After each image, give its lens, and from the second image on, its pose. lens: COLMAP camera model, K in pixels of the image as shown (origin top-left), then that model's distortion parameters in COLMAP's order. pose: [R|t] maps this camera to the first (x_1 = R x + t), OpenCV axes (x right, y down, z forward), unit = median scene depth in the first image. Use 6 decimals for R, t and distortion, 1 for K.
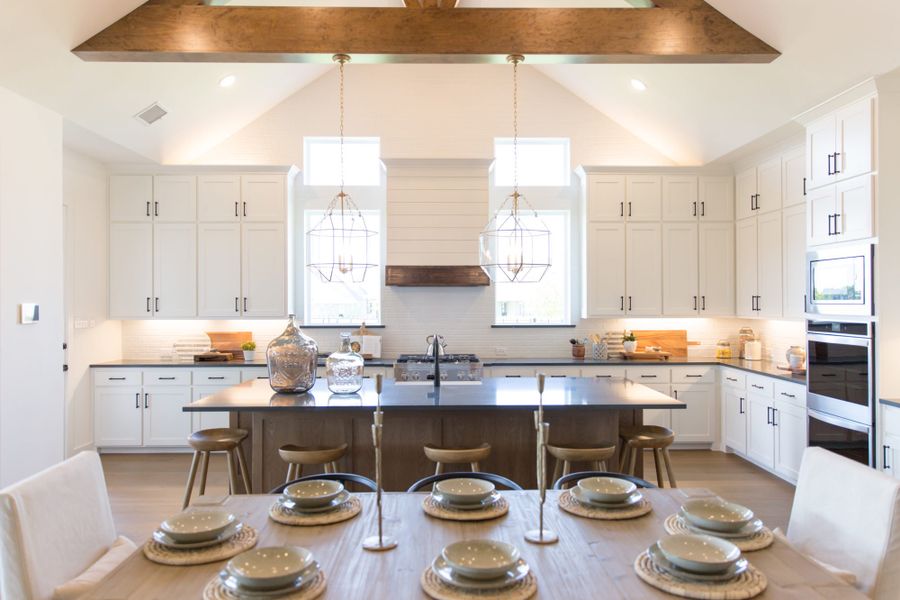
lens RADIAL K [[646.9, 0, 450.0], [0, 646.9, 300.0], [0, 0, 1]] dist [0.010358, 0.001043]
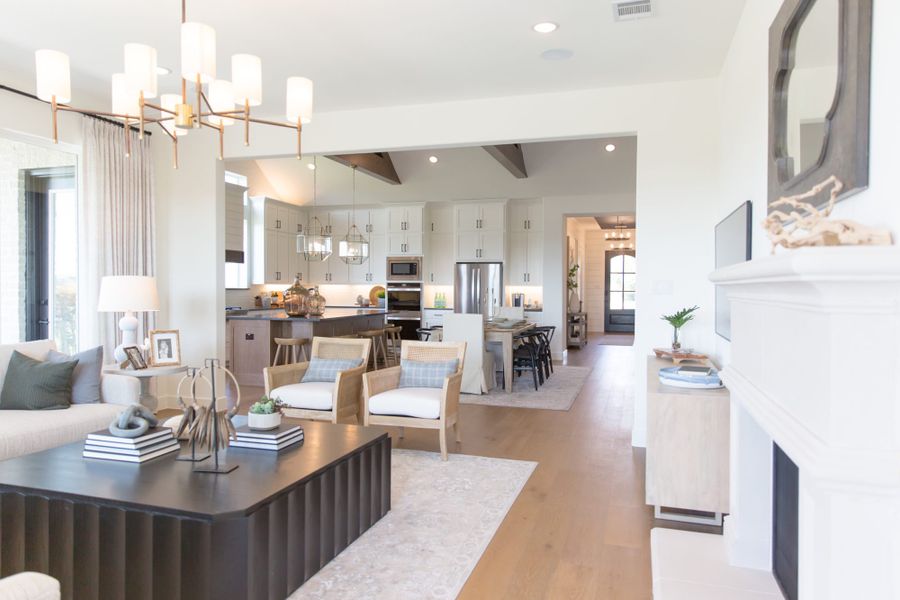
lens RADIAL K [[602.5, 0, 452.8], [0, 602.5, 297.6], [0, 0, 1]] dist [0.012704, 0.002870]
pose [[0.315221, -0.009177, 0.948974, -1.187912], [-0.006156, 0.999912, 0.011714, 0.043115], [-0.948998, -0.009534, 0.315137, -0.005375]]
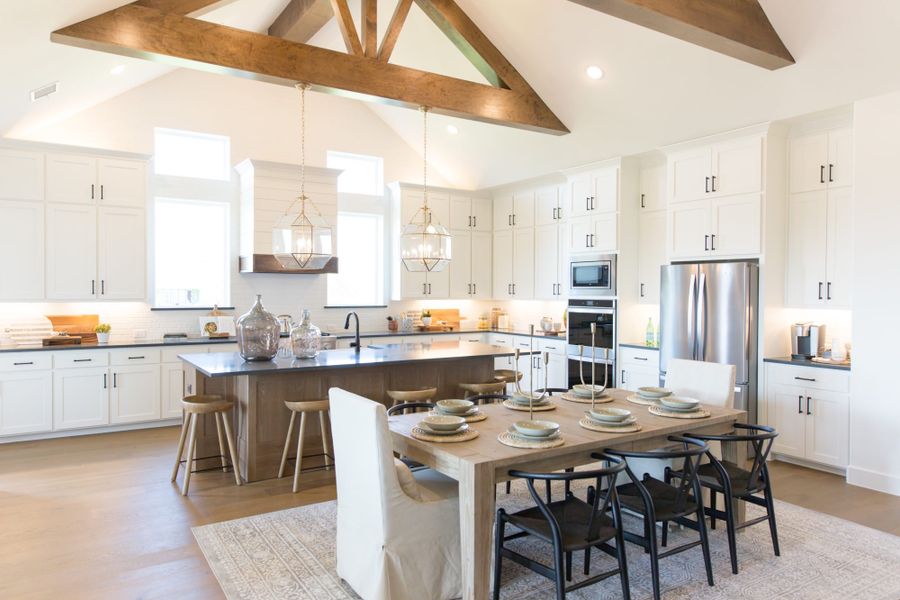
lens RADIAL K [[603.8, 0, 435.2], [0, 603.8, 299.3], [0, 0, 1]] dist [0.006450, 0.000674]
pose [[0.858420, -0.001864, 0.512944, -0.349570], [-0.006801, 0.999864, 0.015015, 0.008039], [-0.512902, -0.016378, 0.858291, -0.074704]]
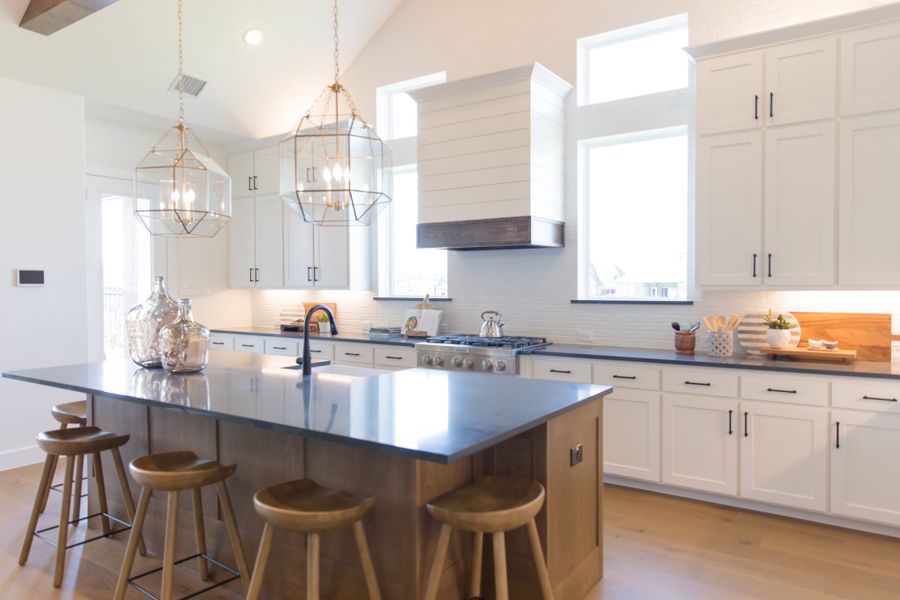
lens RADIAL K [[602.5, 0, 452.8], [0, 602.5, 297.6], [0, 0, 1]] dist [0.012704, 0.002870]
pose [[0.818050, 0.011940, -0.575023, 0.359244], [0.001596, 0.999733, 0.023030, 0.021424], [0.575145, -0.019758, 0.817813, 0.379448]]
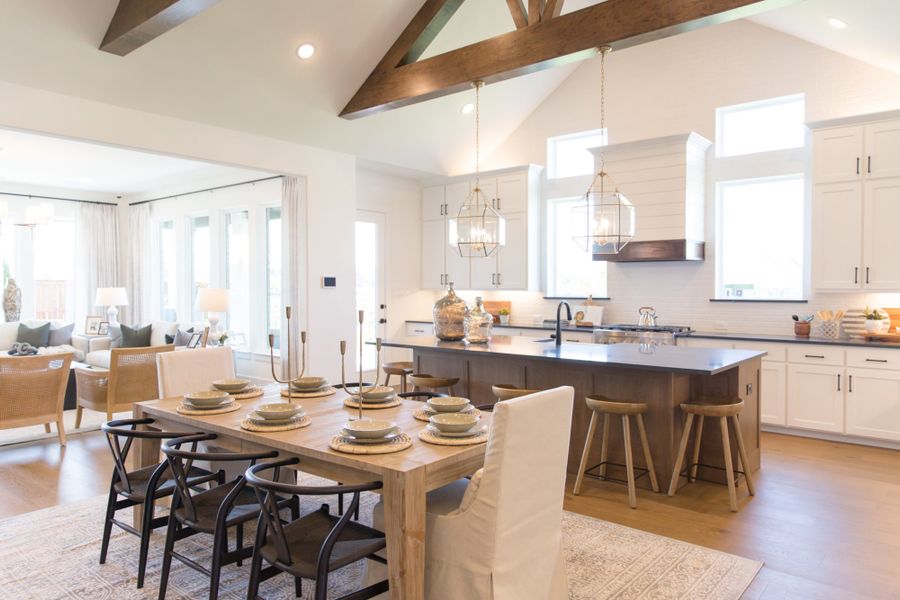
lens RADIAL K [[613.5, 0, 451.9], [0, 613.5, 298.2], [0, 0, 1]] dist [0.019834, -0.001625]
pose [[0.760434, 0.015078, -0.649240, 0.391516], [-0.000318, 0.999739, 0.022845, 0.016704], [0.649415, -0.017166, 0.760241, 0.021441]]
